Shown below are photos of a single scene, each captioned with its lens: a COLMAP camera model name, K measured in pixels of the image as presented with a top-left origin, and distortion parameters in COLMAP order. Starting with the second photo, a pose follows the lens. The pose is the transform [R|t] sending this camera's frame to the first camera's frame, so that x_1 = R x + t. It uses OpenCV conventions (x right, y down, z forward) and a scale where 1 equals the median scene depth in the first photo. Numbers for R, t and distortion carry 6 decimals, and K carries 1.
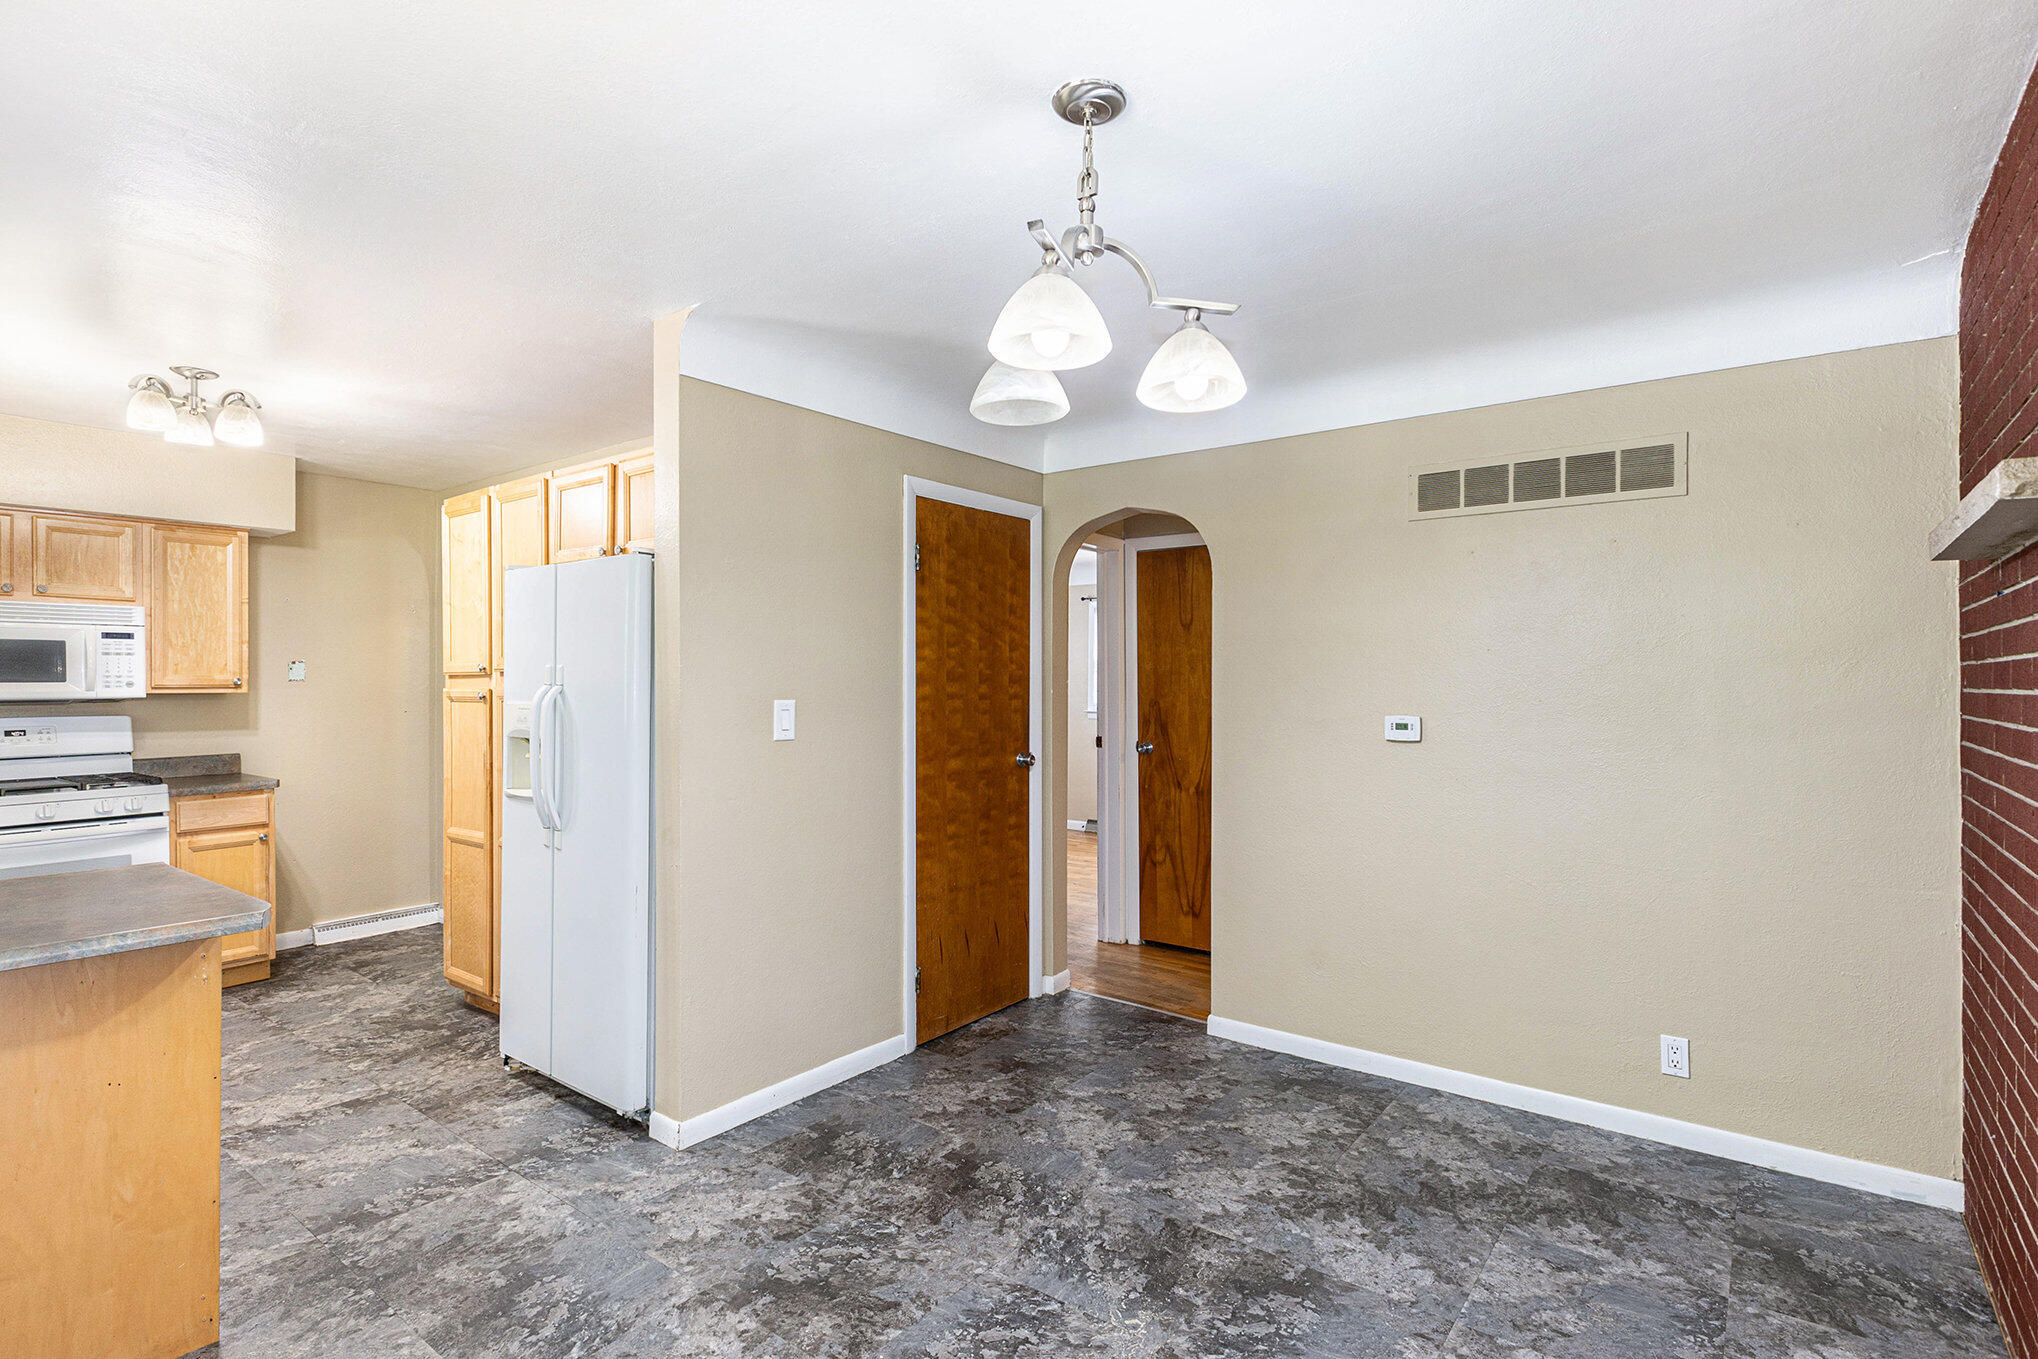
lens RADIAL K [[982.4, 0, 1027.2], [0, 982.4, 669.9], [0, 0, 1]] dist [0.013939, -0.000710]
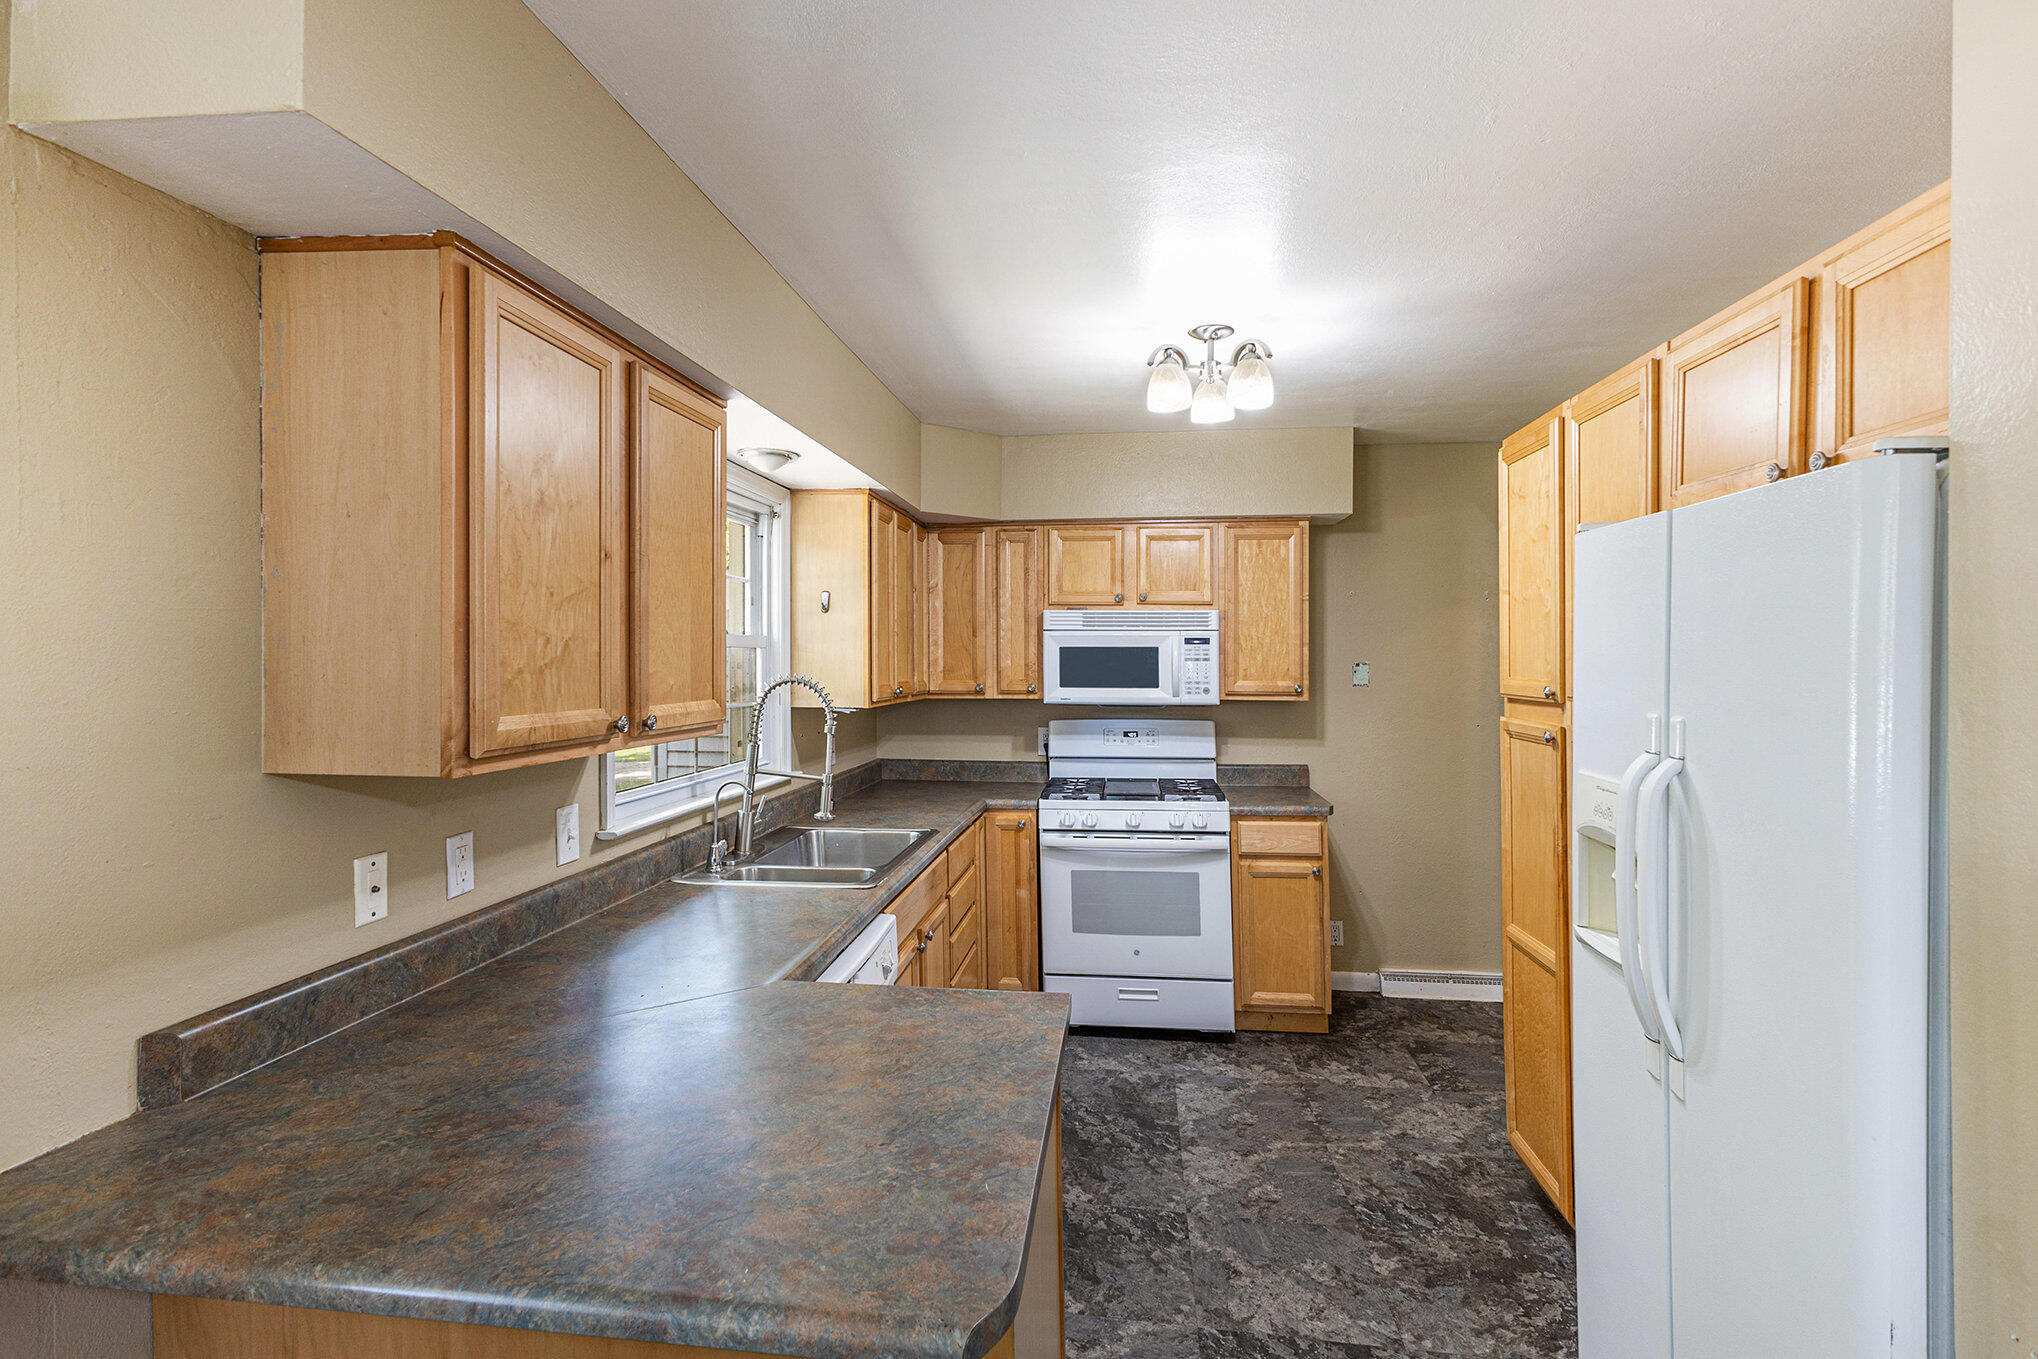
lens RADIAL K [[982.4, 0, 1036.4], [0, 982.4, 639.0], [0, 0, 1]] dist [0.013939, -0.000710]
pose [[0.517688, -0.008324, -0.855529, -0.169959], [0.003809, 0.999965, -0.007425, -0.029453], [0.855561, 0.000585, 0.517701, 0.362988]]
